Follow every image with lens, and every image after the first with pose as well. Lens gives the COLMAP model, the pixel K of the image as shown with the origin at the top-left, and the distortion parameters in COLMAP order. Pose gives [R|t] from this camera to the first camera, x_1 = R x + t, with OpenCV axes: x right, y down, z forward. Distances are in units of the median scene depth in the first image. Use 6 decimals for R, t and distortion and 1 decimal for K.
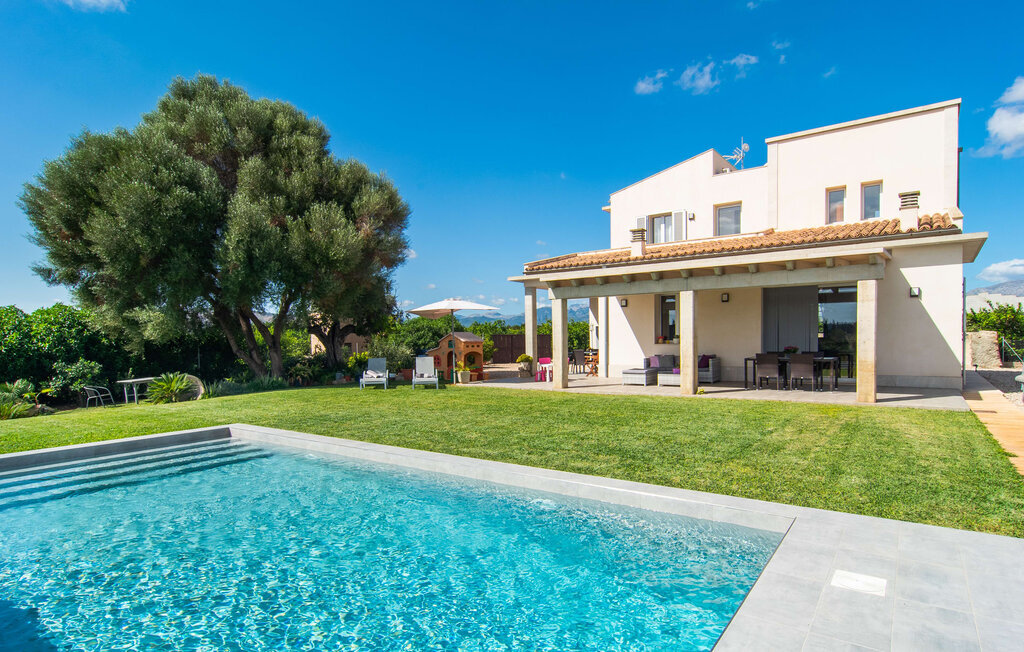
lens RADIAL K [[571.6, 0, 511.7], [0, 571.6, 343.9], [0, 0, 1]] dist [0.012363, 0.000502]
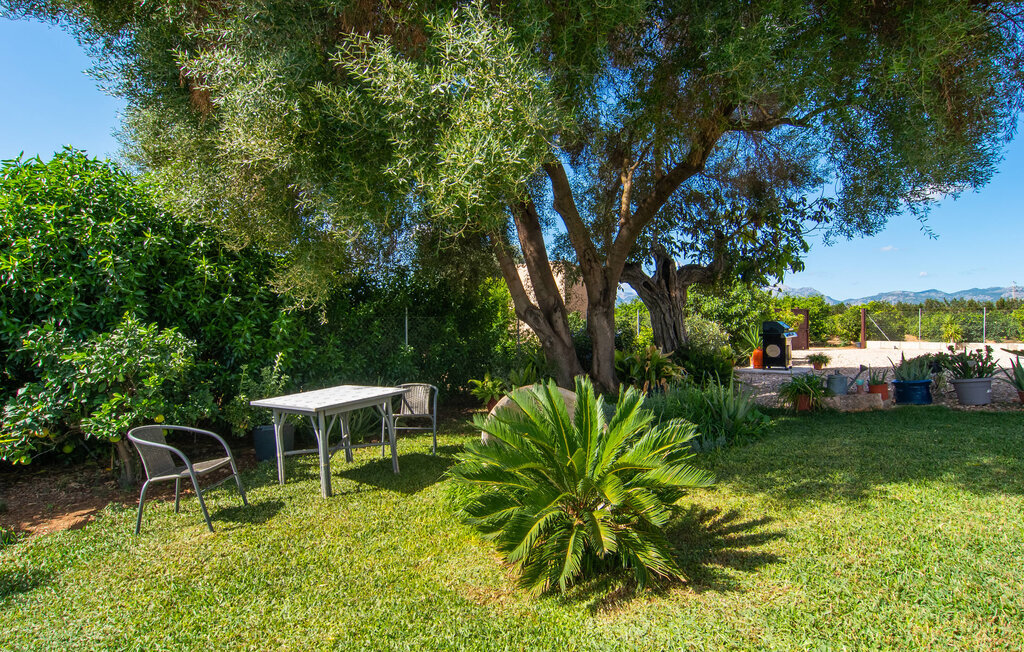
lens RADIAL K [[547.7, 0, 512.0], [0, 547.7, 326.0], [0, 0, 1]] dist [0.003284, 0.001530]
pose [[0.996729, 0.008727, -0.080348, -0.536192], [-0.009825, 0.999864, -0.013279, 0.031533], [0.080221, 0.014025, 0.996678, 0.743193]]
